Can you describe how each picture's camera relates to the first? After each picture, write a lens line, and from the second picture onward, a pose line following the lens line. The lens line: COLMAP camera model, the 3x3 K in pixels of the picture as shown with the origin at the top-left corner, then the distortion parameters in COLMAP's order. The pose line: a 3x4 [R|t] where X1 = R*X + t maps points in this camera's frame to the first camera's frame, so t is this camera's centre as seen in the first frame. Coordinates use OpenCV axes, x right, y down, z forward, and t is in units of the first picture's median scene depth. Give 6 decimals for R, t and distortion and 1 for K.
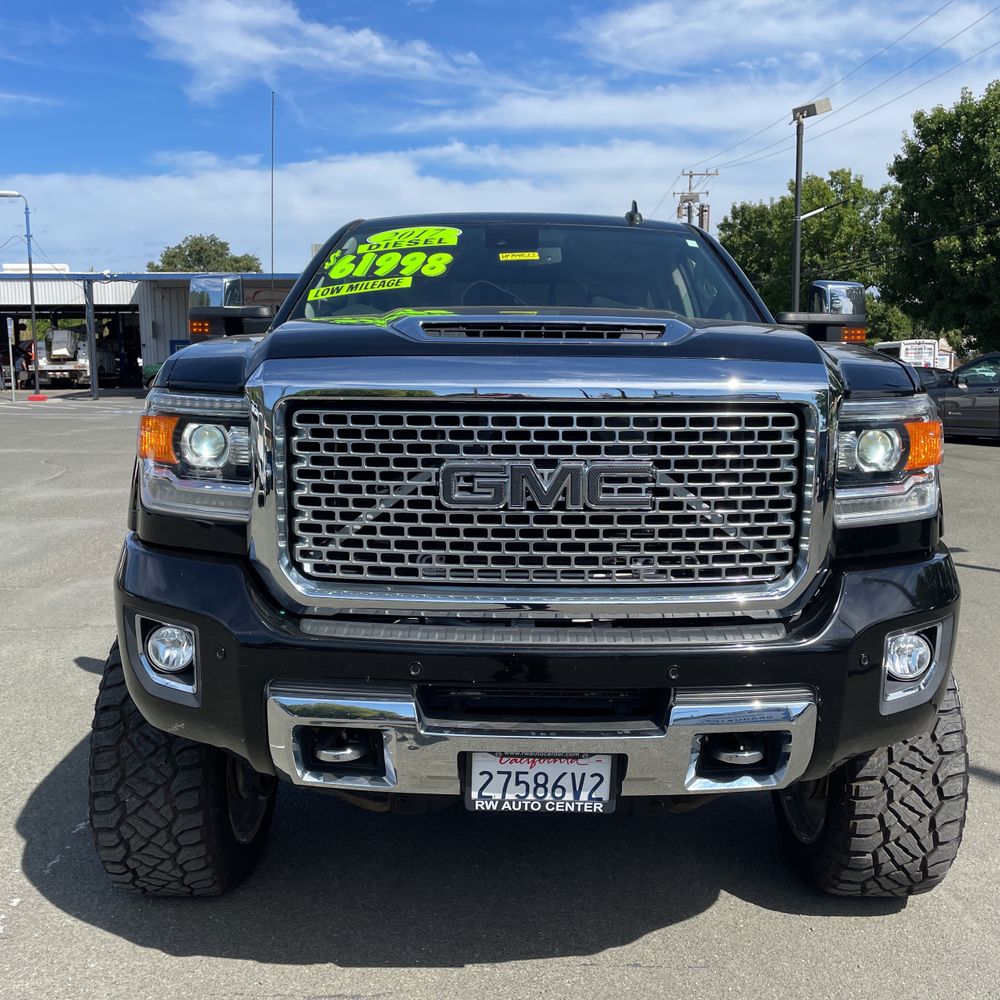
lens RADIAL K [[1021.9, 0, 500.0], [0, 1021.9, 500.0], [0, 0, 1]] dist [0.090327, -0.139203]
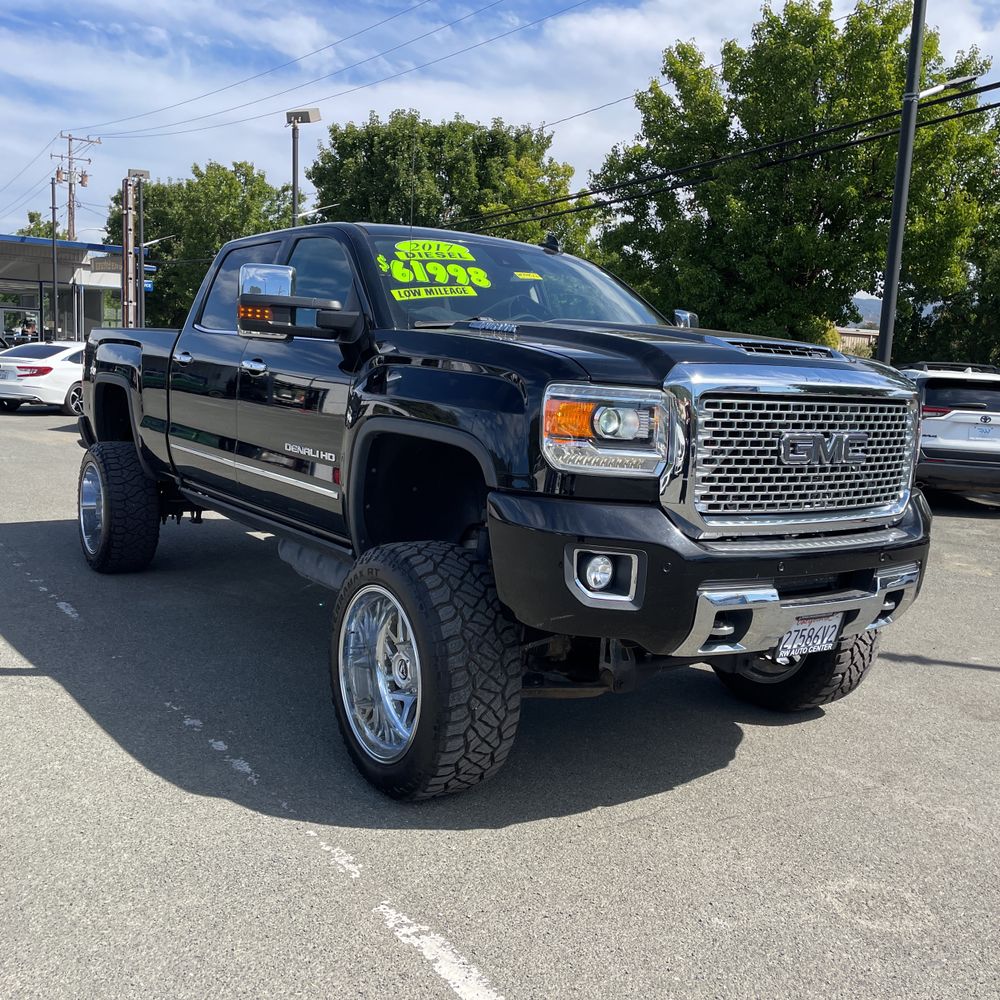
lens RADIAL K [[1018.9, 0, 514.1], [0, 1018.9, 493.6], [0, 0, 1]] dist [0.106381, -0.124557]
pose [[0.813060, -0.034451, 0.581159, -0.098983], [0.028267, 0.999406, 0.019698, 0.000849], [-0.581493, 0.000412, 0.813551, -0.002728]]
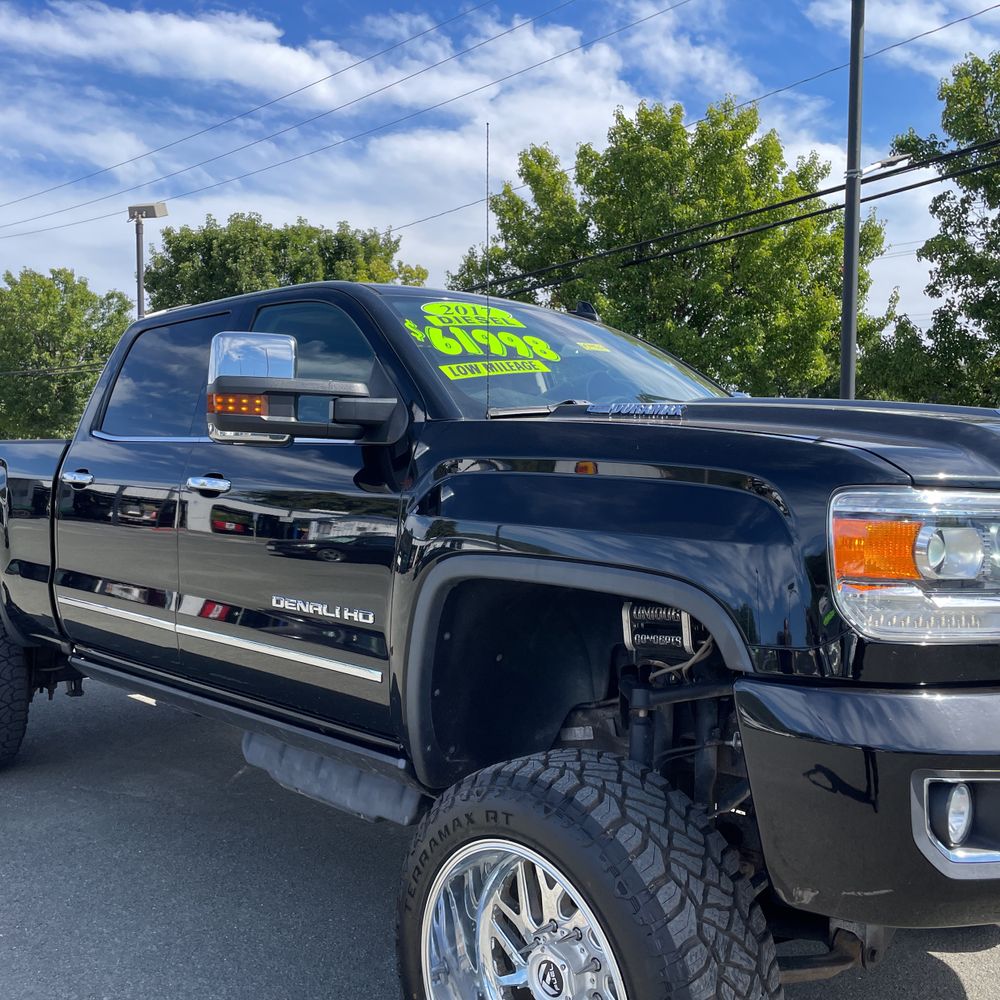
lens RADIAL K [[1018.9, 0, 514.1], [0, 1018.9, 493.6], [0, 0, 1]] dist [0.106381, -0.124557]
pose [[0.709158, -0.009528, 0.704985, -0.092553], [0.083933, 0.993939, -0.070996, -0.005889], [-0.700036, 0.109519, 0.705660, 0.054221]]
